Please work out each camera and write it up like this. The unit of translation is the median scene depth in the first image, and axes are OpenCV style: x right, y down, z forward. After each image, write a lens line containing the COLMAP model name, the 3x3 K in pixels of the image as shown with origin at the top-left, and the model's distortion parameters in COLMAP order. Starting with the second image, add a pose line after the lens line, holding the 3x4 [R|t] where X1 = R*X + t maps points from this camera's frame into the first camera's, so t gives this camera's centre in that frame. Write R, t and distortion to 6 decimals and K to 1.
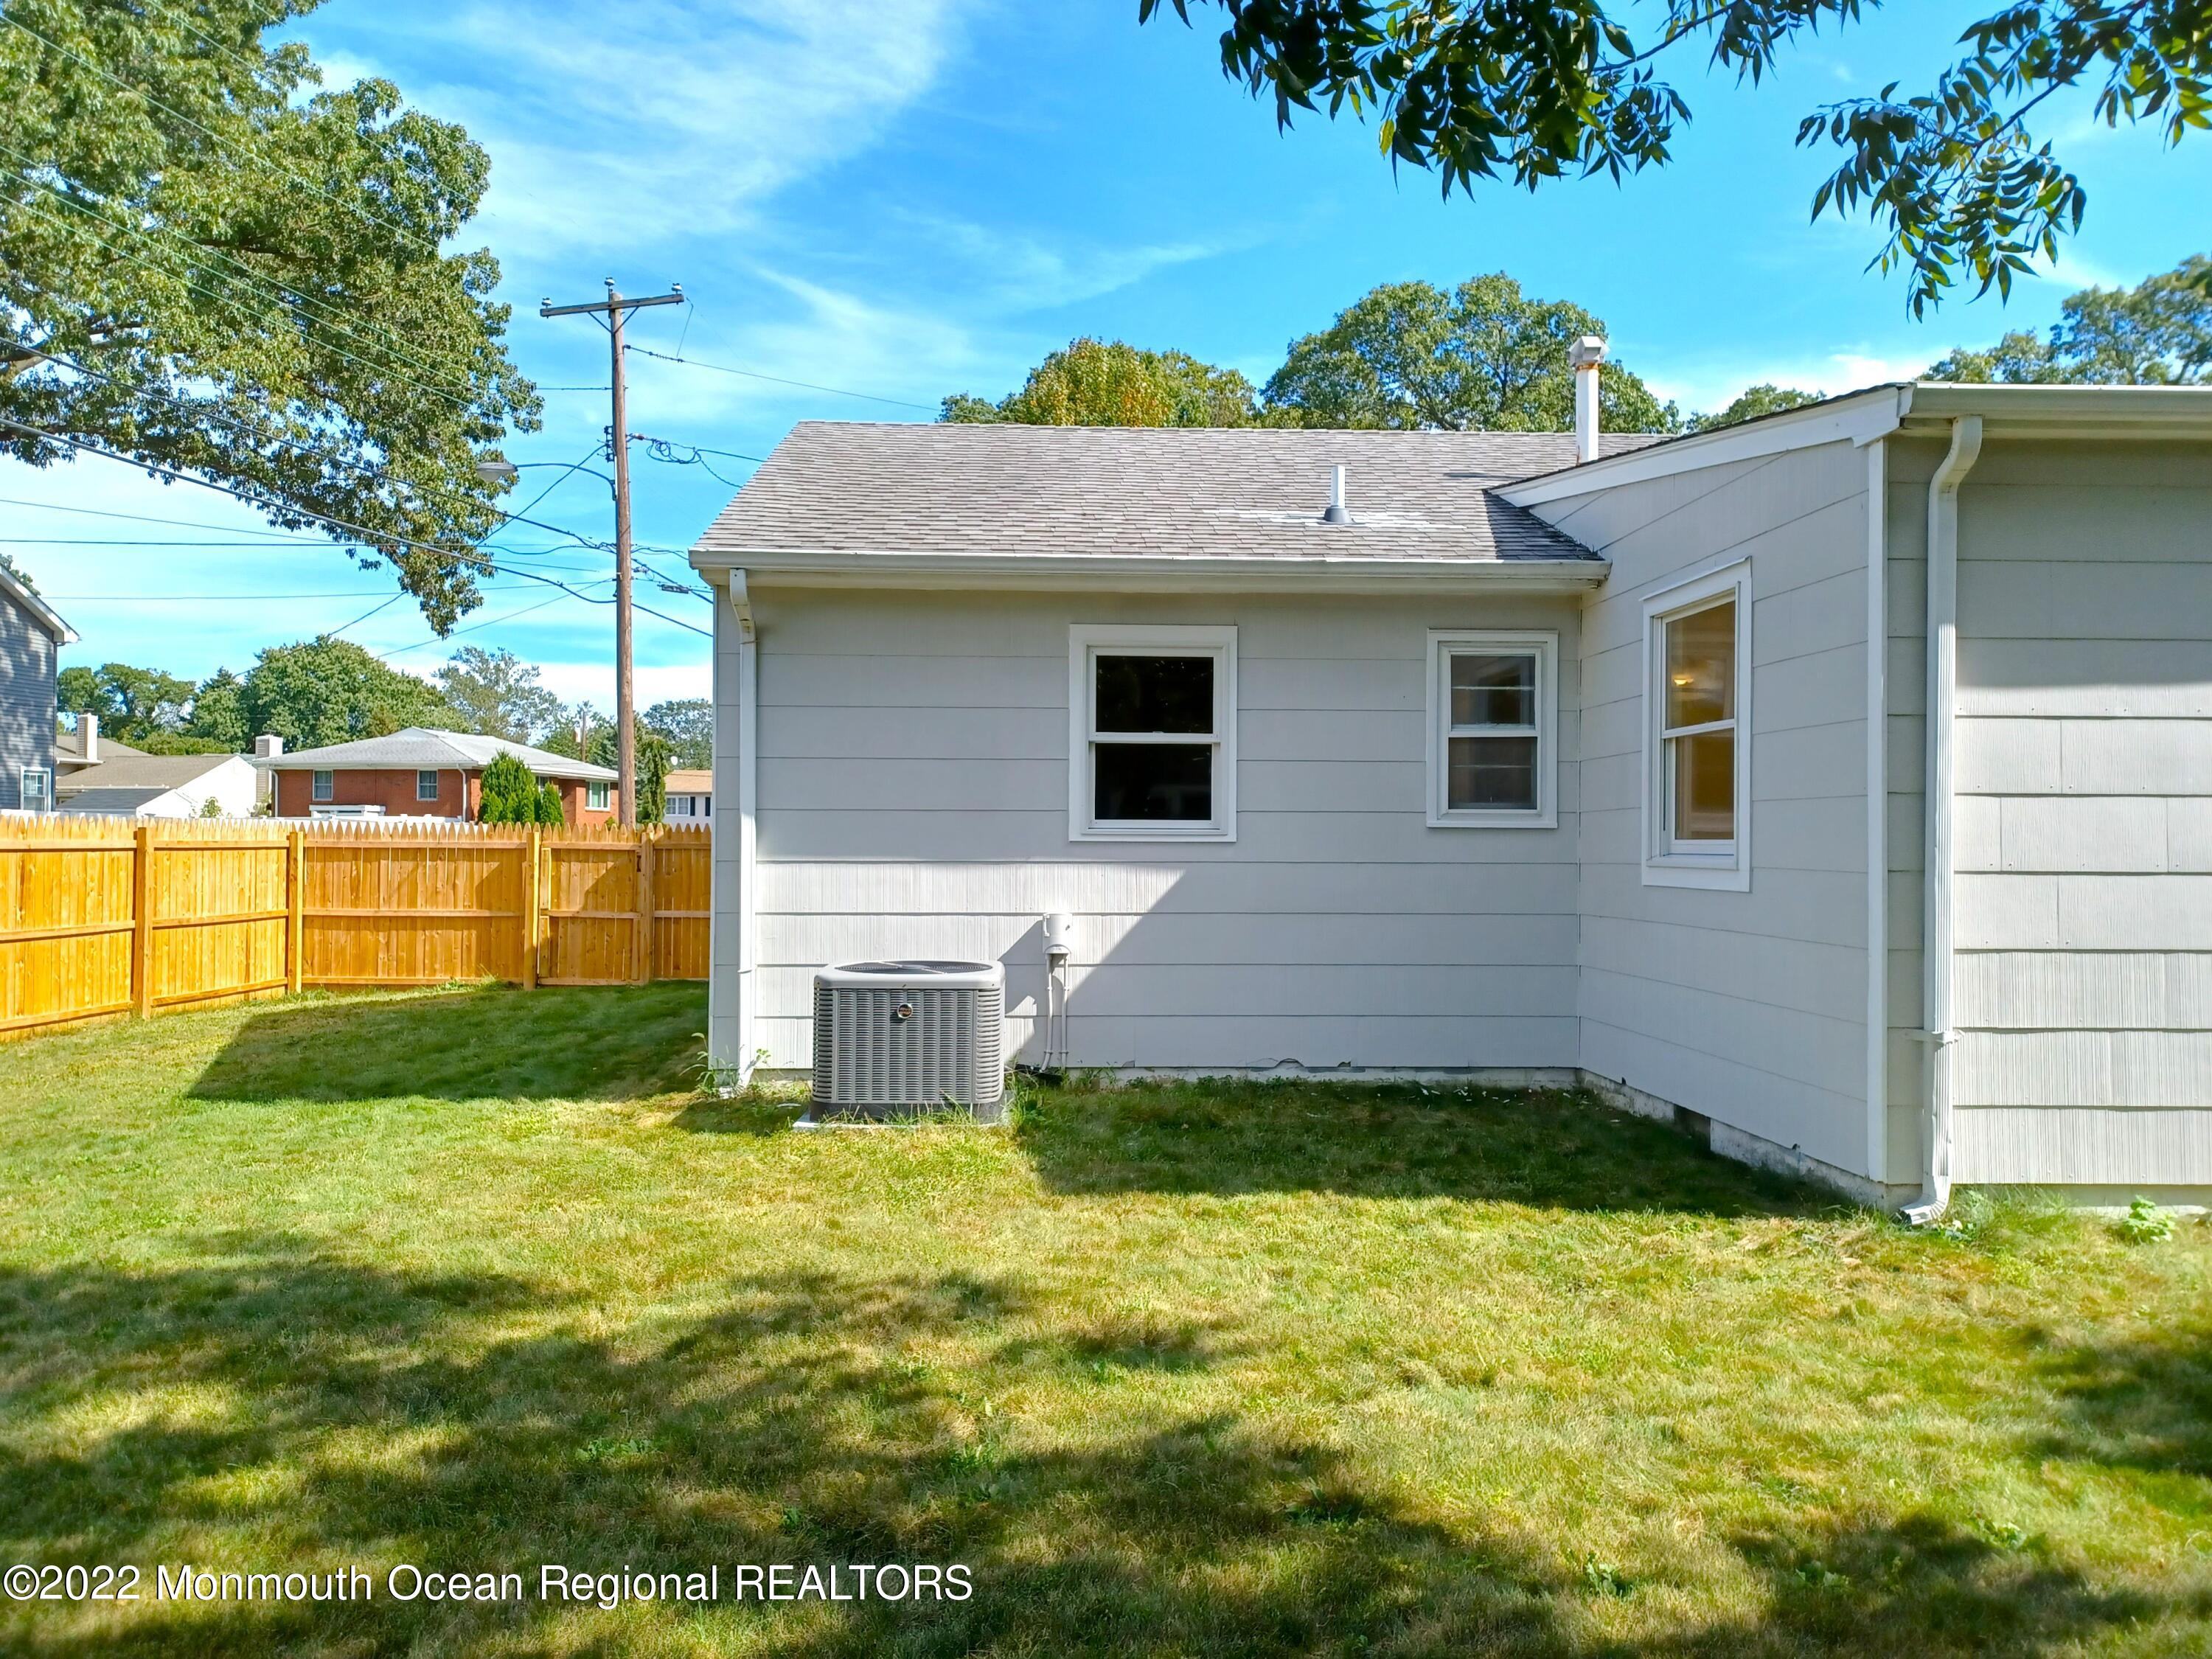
lens RADIAL K [[1607.1, 0, 1082.5], [0, 1607.1, 829.4], [0, 0, 1]] dist [0.059036, -0.039947]
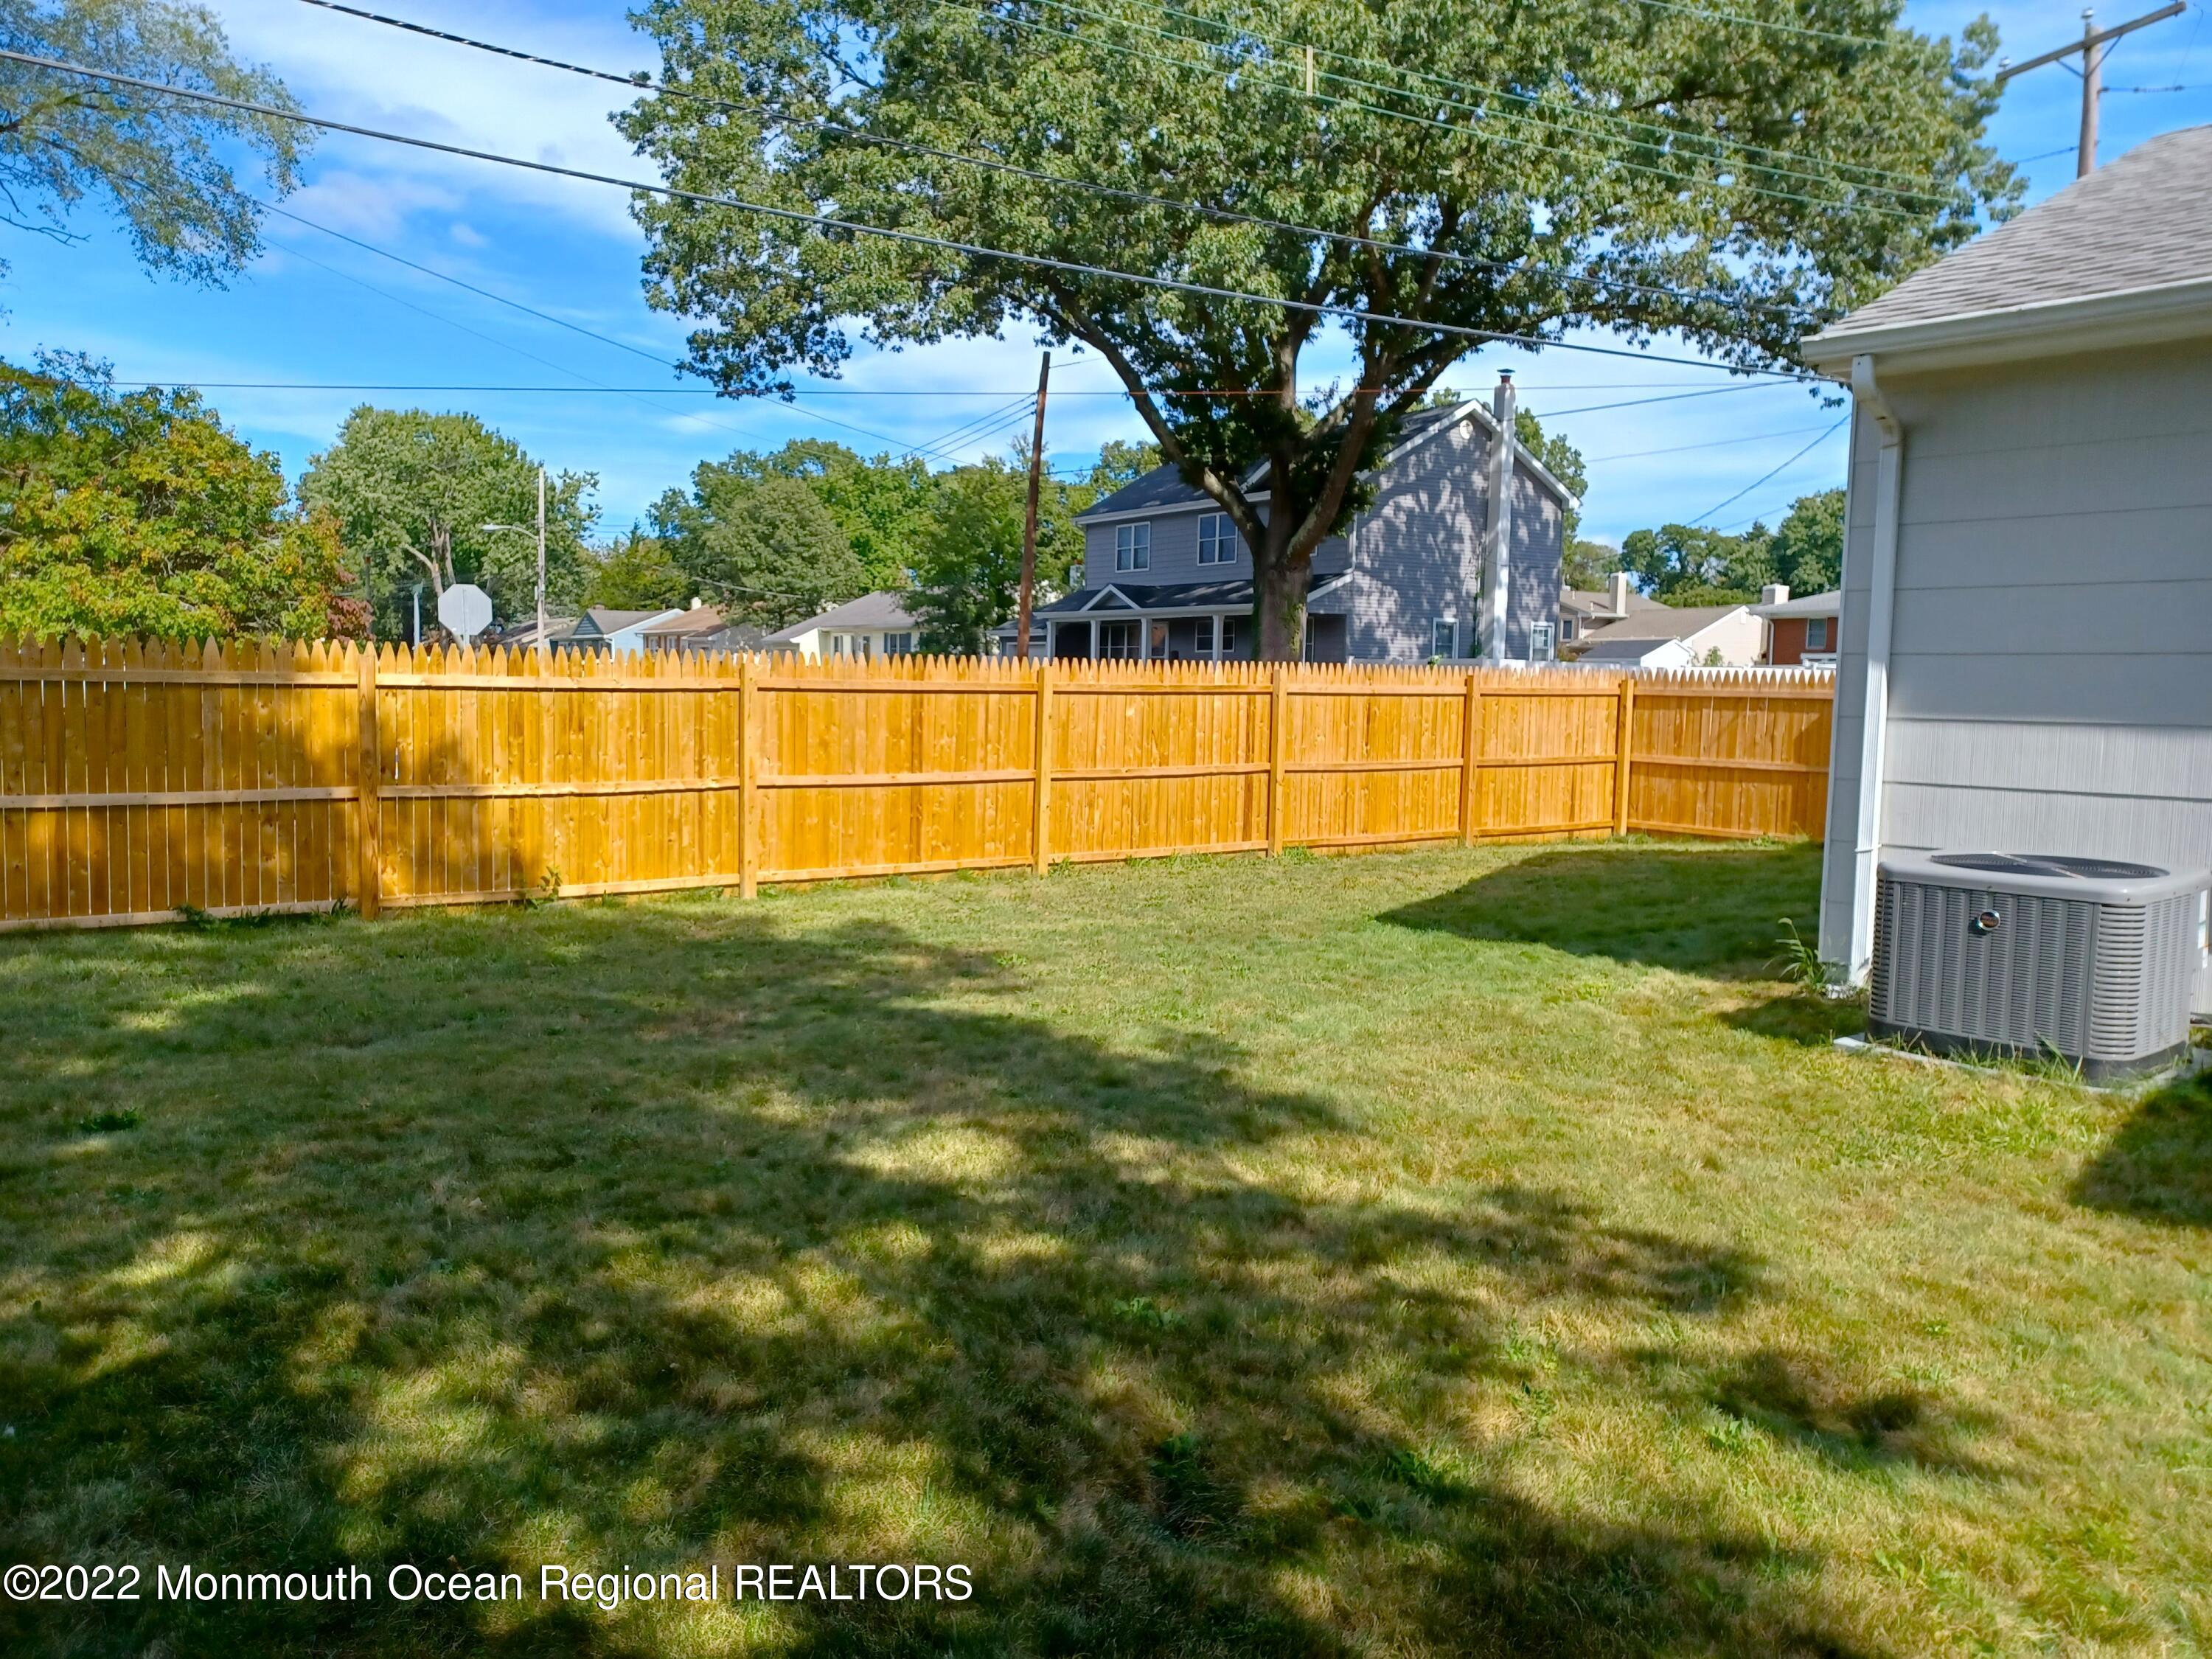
lens RADIAL K [[1607.1, 0, 1105.1], [0, 1607.1, 818.8], [0, 0, 1]] dist [0.059036, -0.039947]
pose [[0.630174, 0.072993, -0.773016, 0.106140], [-0.005895, 0.995993, 0.089241, -0.000421], [0.776432, -0.051680, 0.628079, 0.095344]]
